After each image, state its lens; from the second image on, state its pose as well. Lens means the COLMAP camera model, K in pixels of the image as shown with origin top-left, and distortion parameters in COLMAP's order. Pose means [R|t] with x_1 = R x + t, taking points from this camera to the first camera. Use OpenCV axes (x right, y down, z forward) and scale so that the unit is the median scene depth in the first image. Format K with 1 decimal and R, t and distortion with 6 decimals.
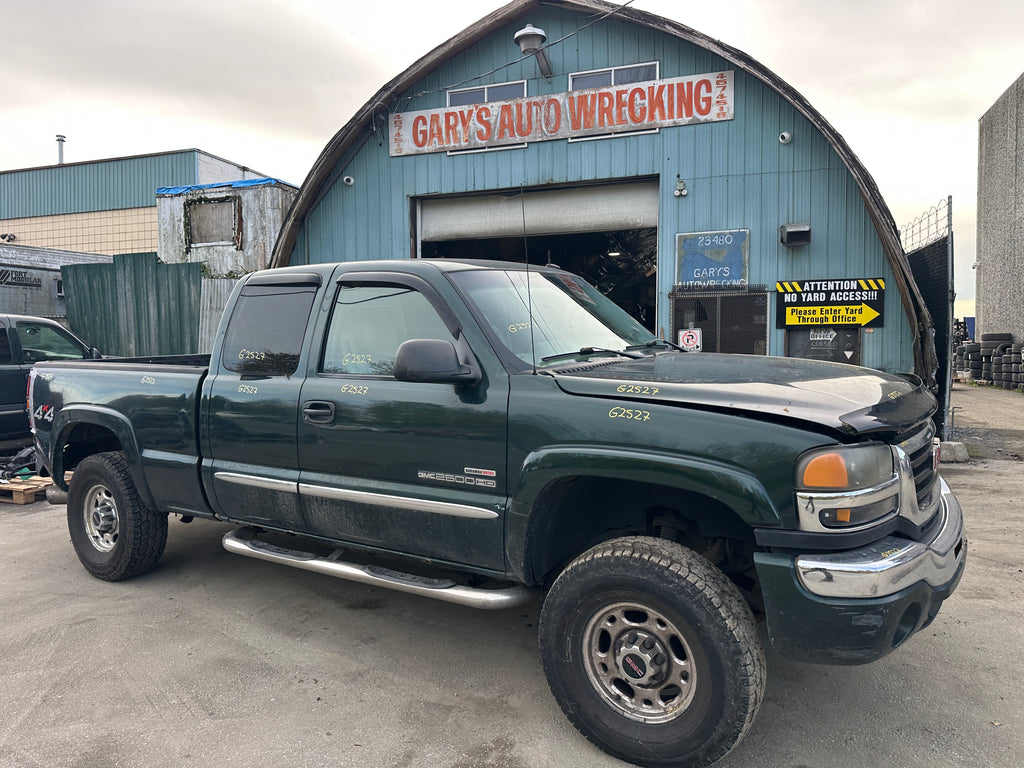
lens RADIAL K [[719.2, 0, 516.7], [0, 719.2, 371.4], [0, 0, 1]] dist [0.061150, -0.080290]
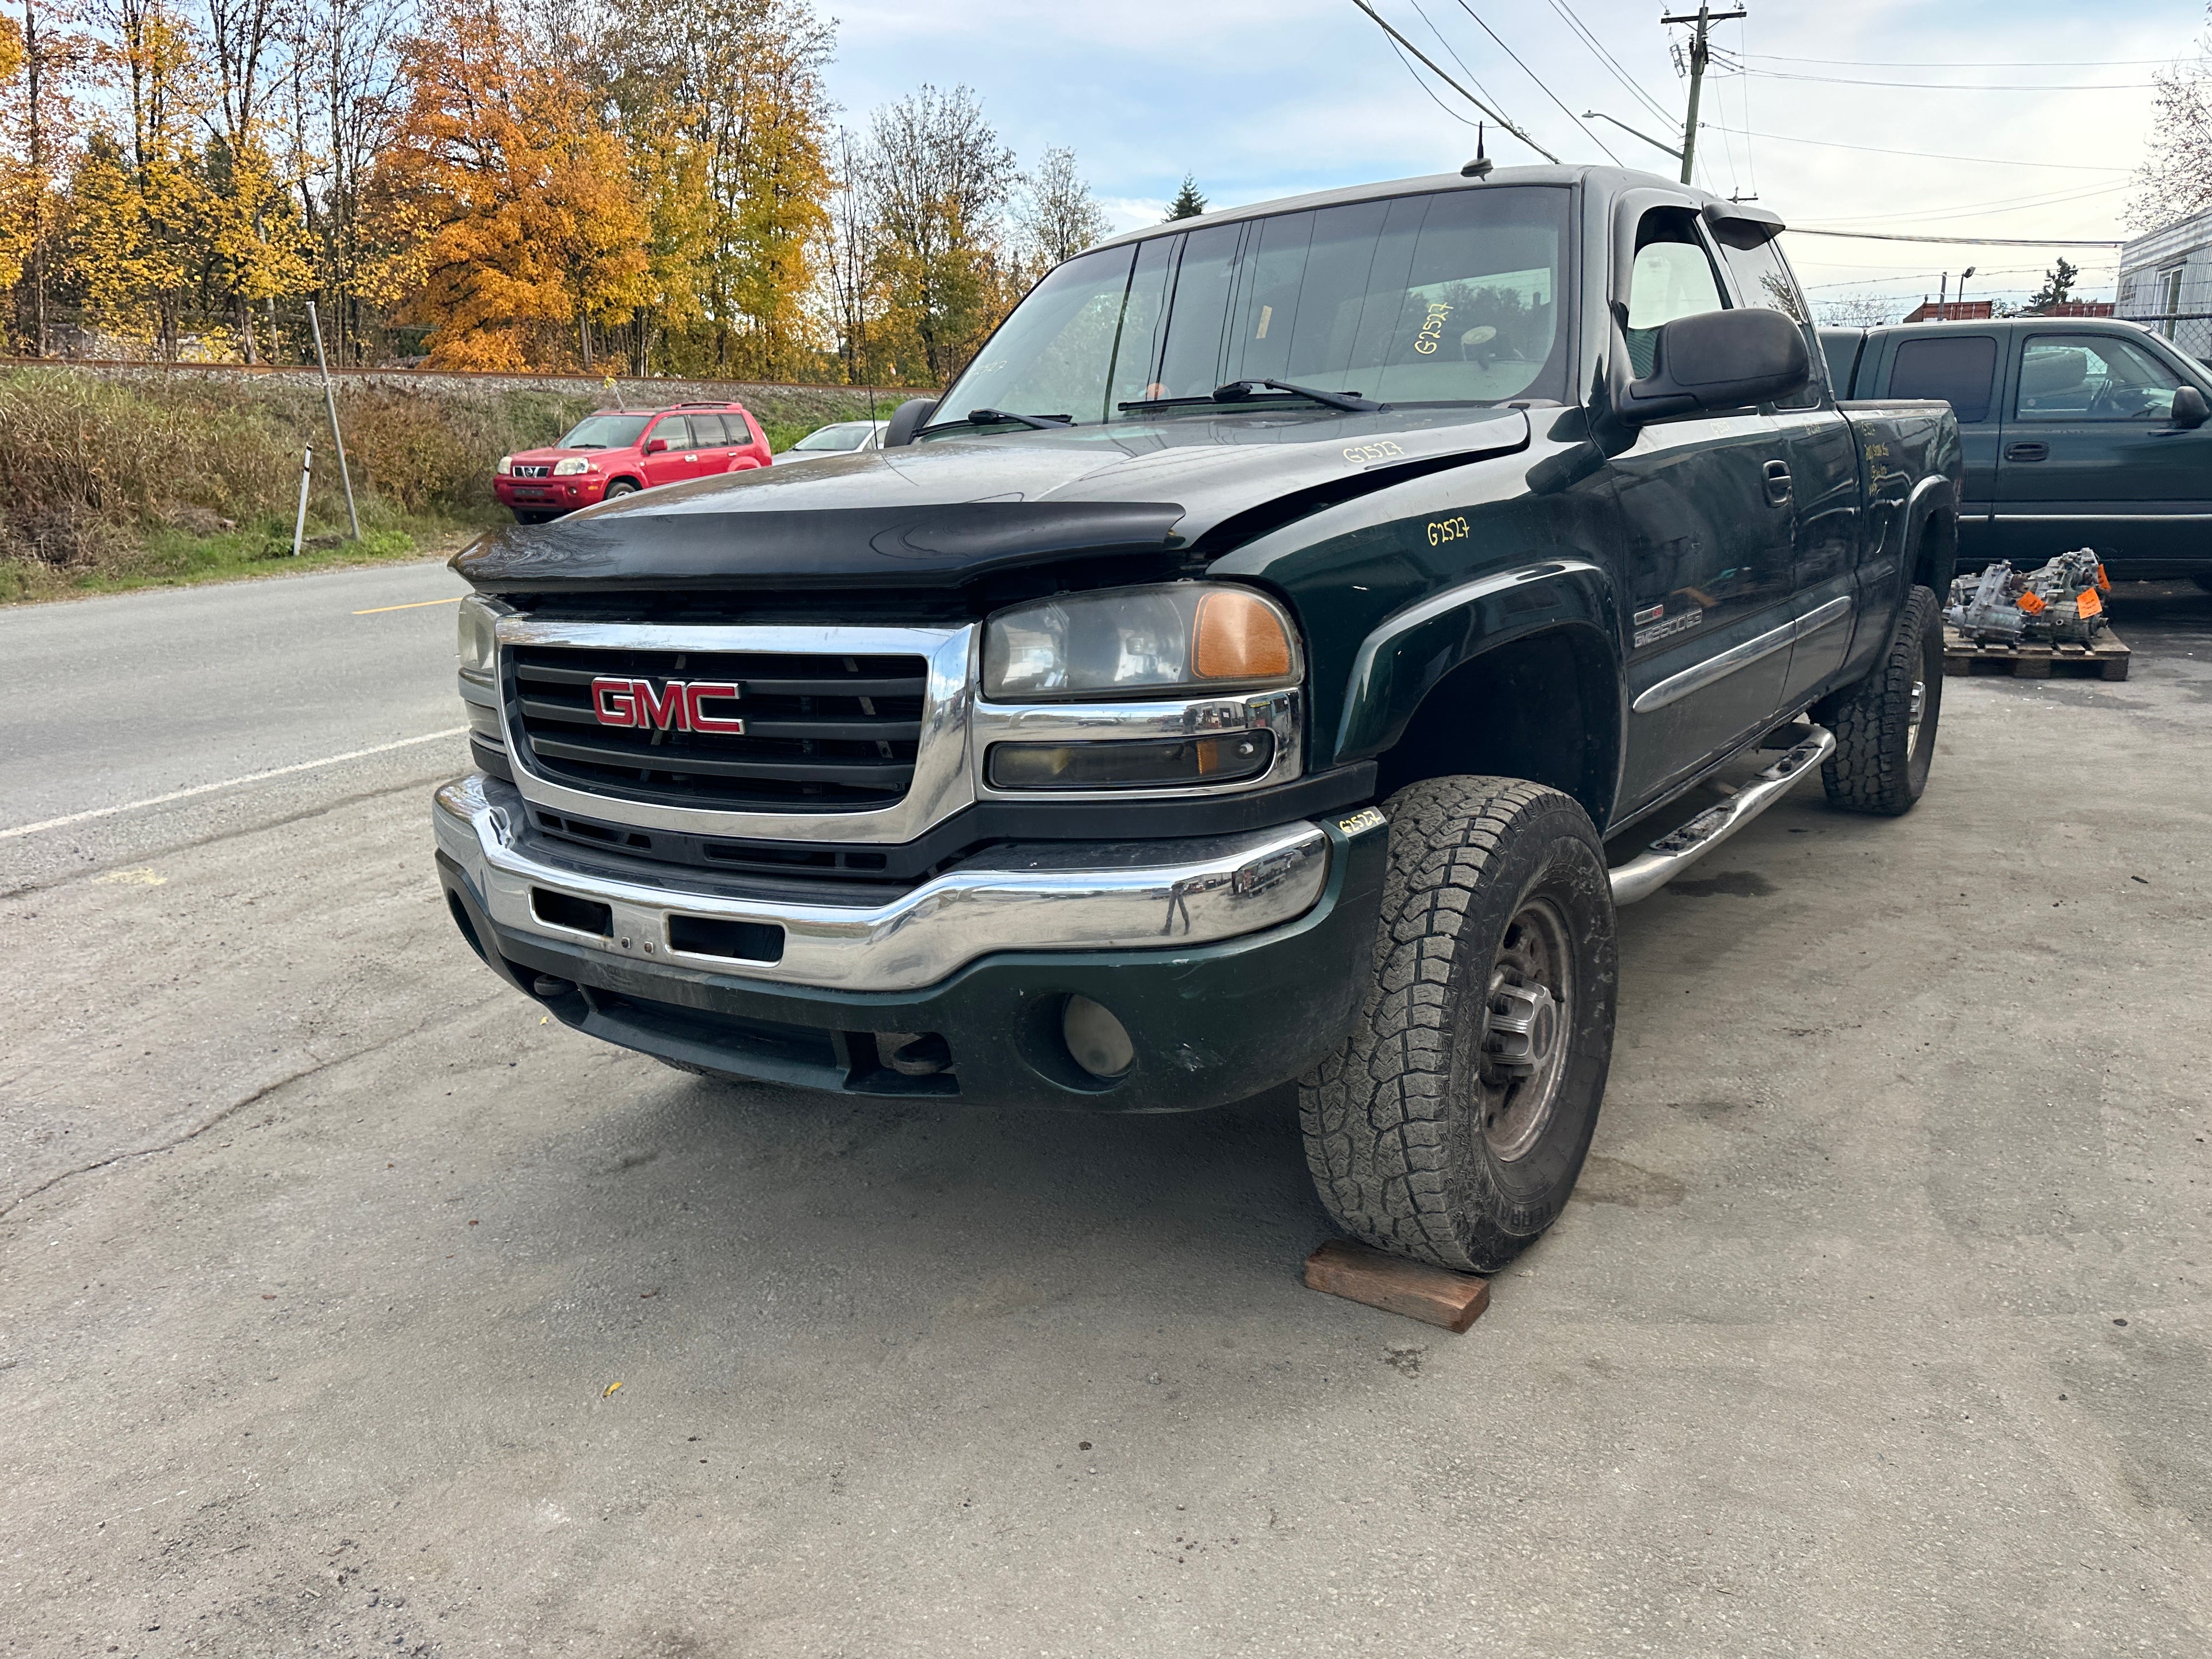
lens RADIAL K [[1566.5, 0, 1117.2], [0, 1566.5, 813.6], [0, 0, 1]] dist [0.034134, -0.041153]
pose [[-0.047149, 0.248679, -0.967438, 0.432043], [-0.012994, 0.968280, 0.249529, -0.011734], [0.998803, 0.024336, -0.042422, 0.401502]]
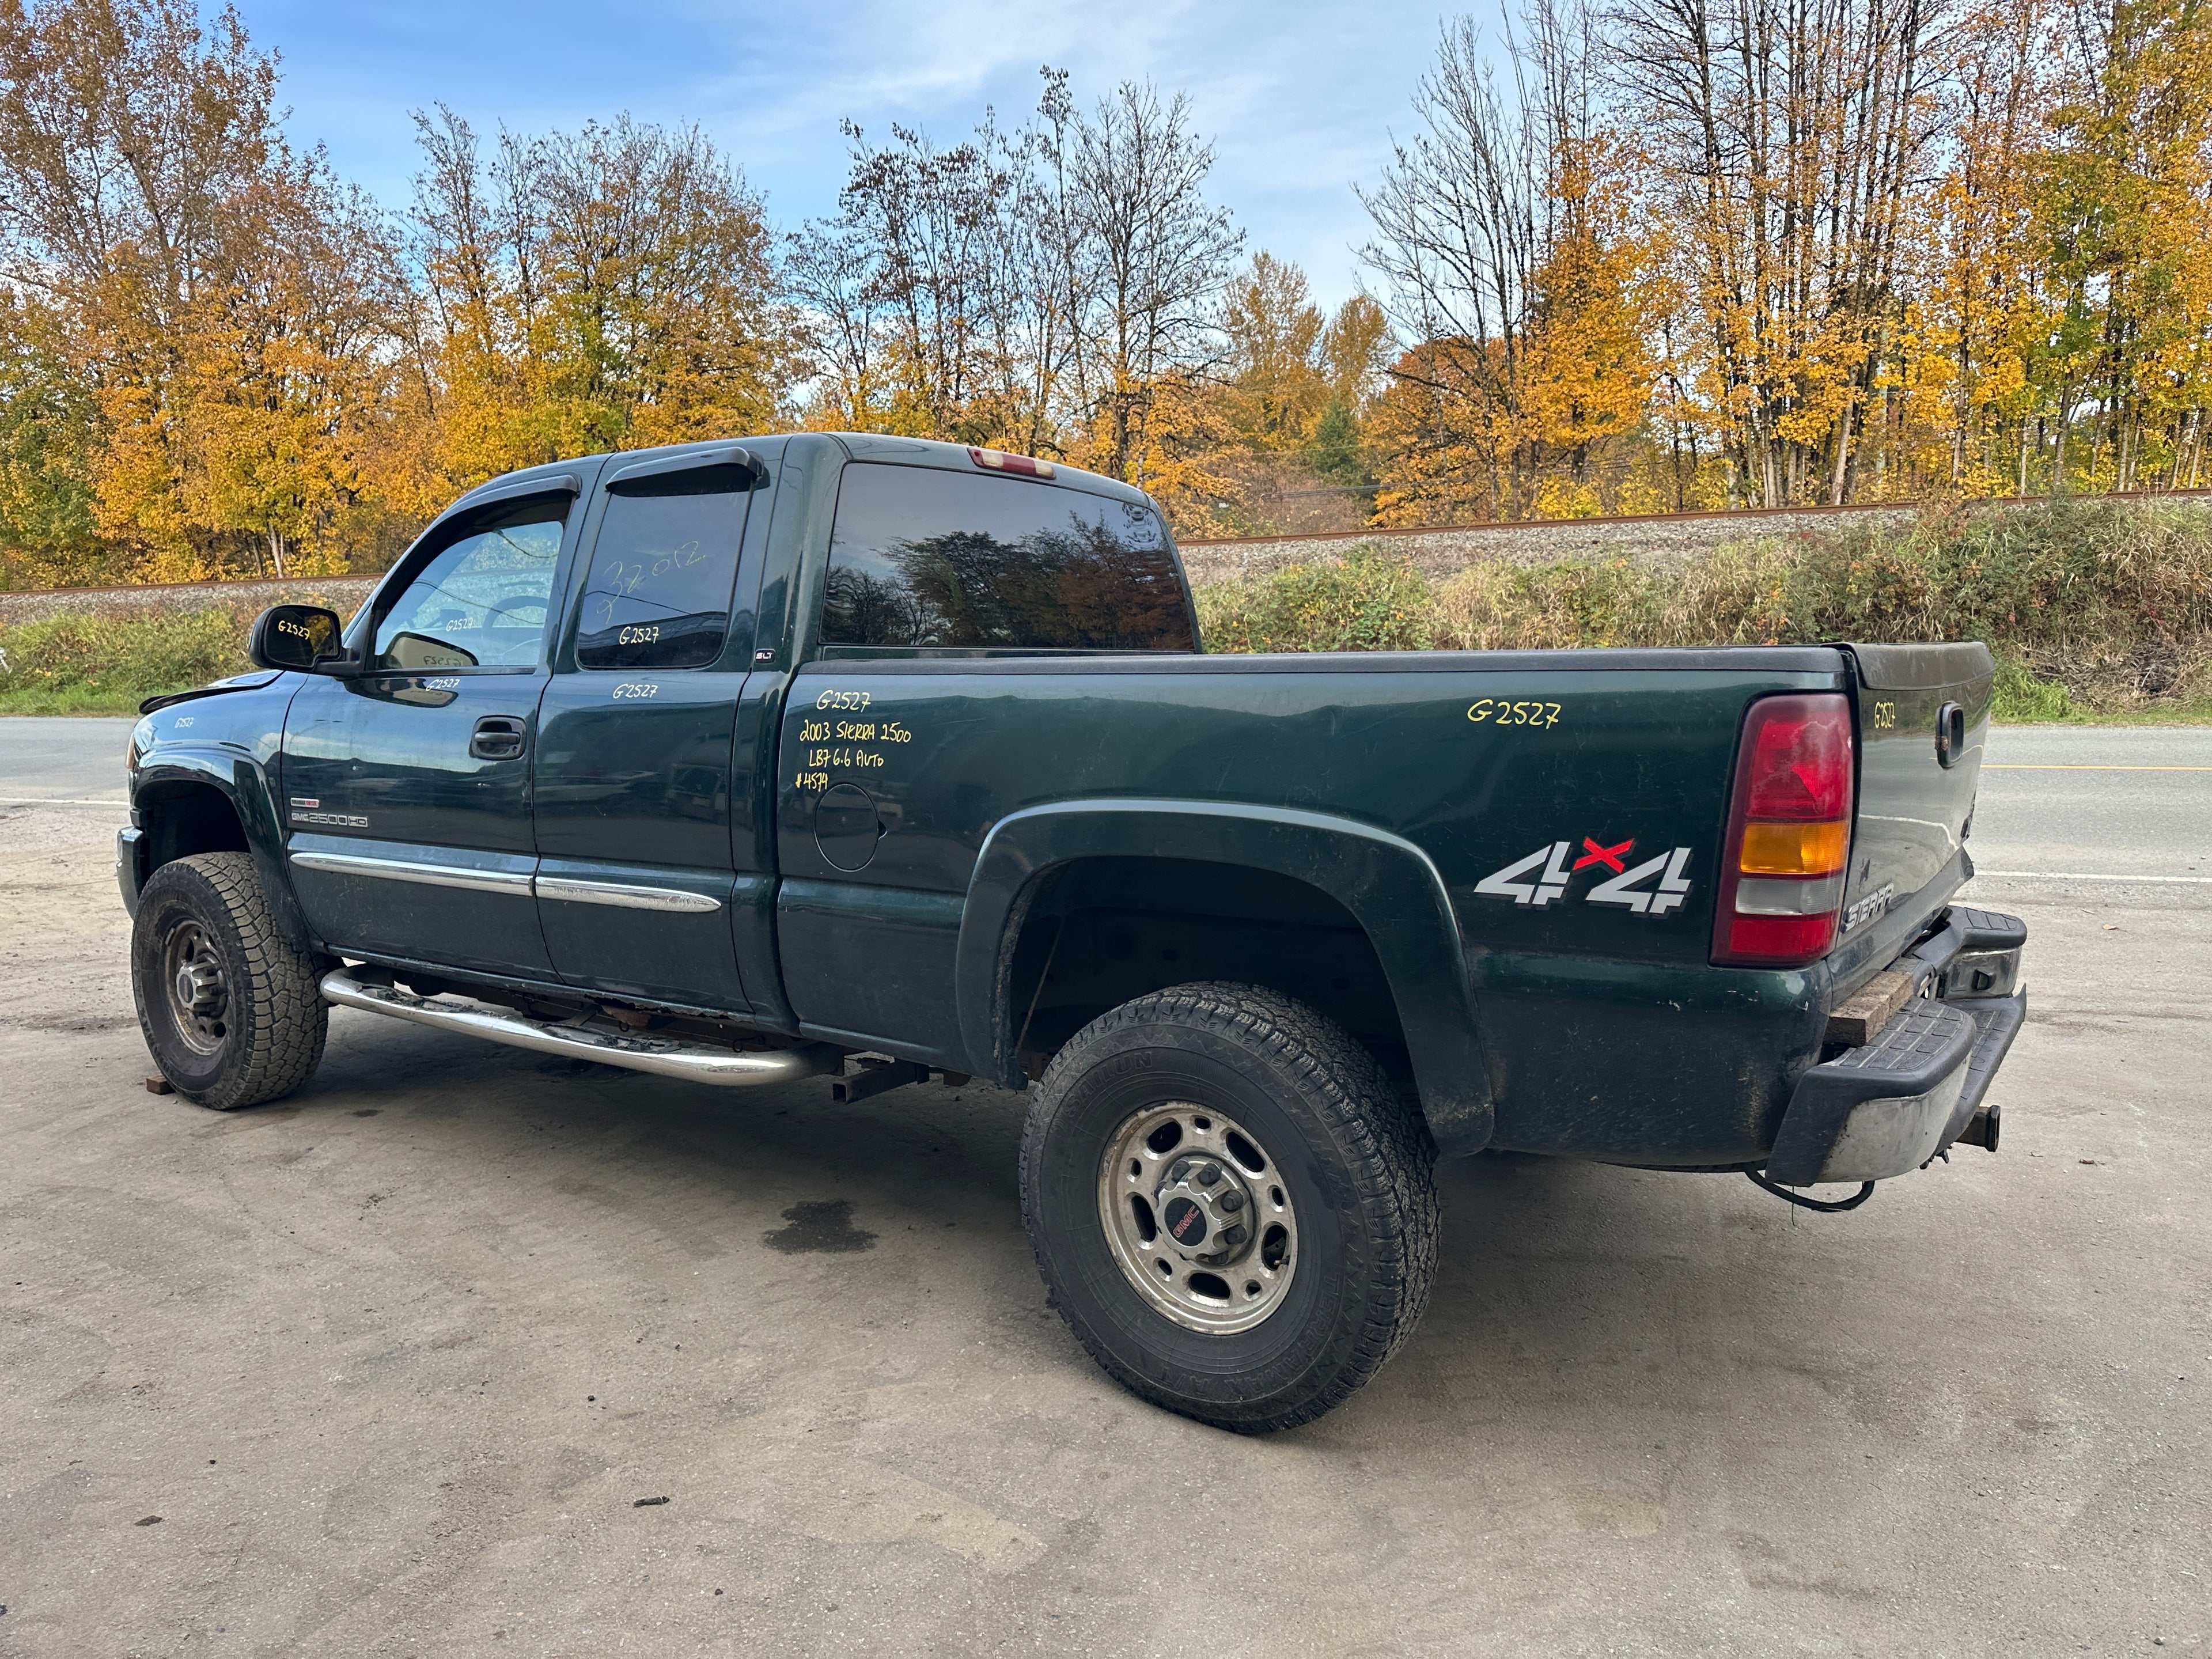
lens RADIAL K [[1561.3, 0, 1089.9], [0, 1561.3, 816.6], [0, 0, 1]] dist [0.034712, -0.037469]
pose [[-0.998138, 0.043498, 0.042763, -0.175523], [0.050702, 0.981396, 0.185179, -0.045773], [-0.033912, 0.187002, -0.981774, 0.978227]]
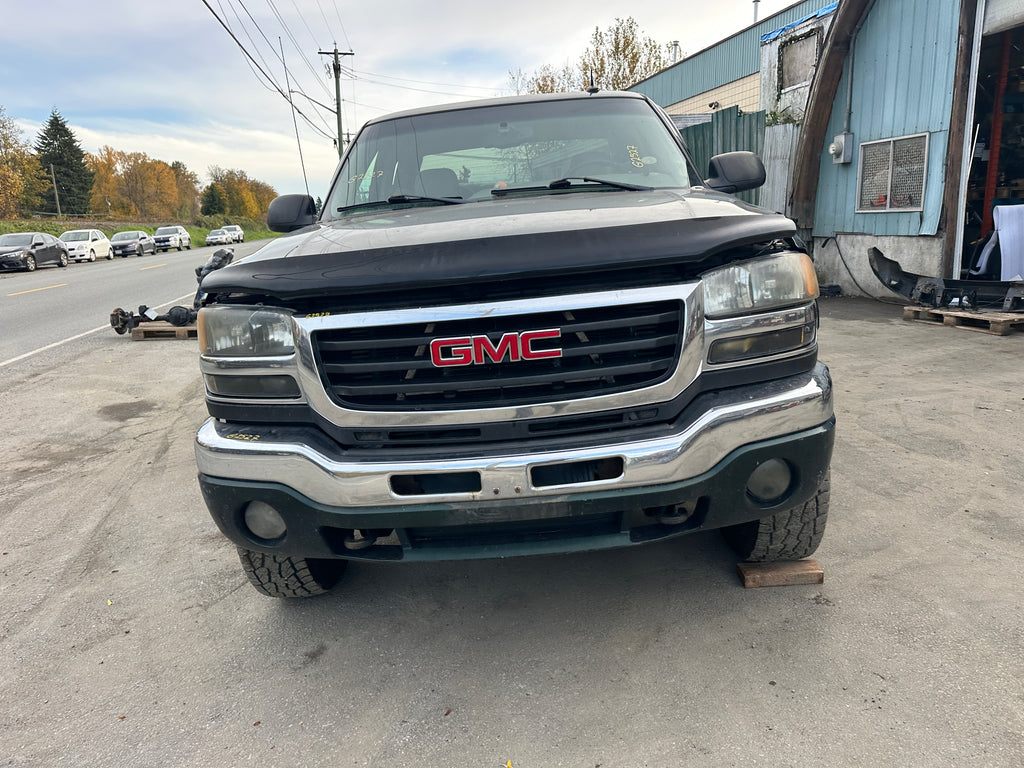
lens RADIAL K [[725.2, 0, 517.2], [0, 725.2, 376.7], [0, 0, 1]] dist [0.034134, -0.041153]
pose [[0.518168, 0.167162, -0.838784, 0.356227], [0.008141, 0.979706, 0.200276, 0.003600], [0.855240, -0.110605, 0.506292, 0.219054]]
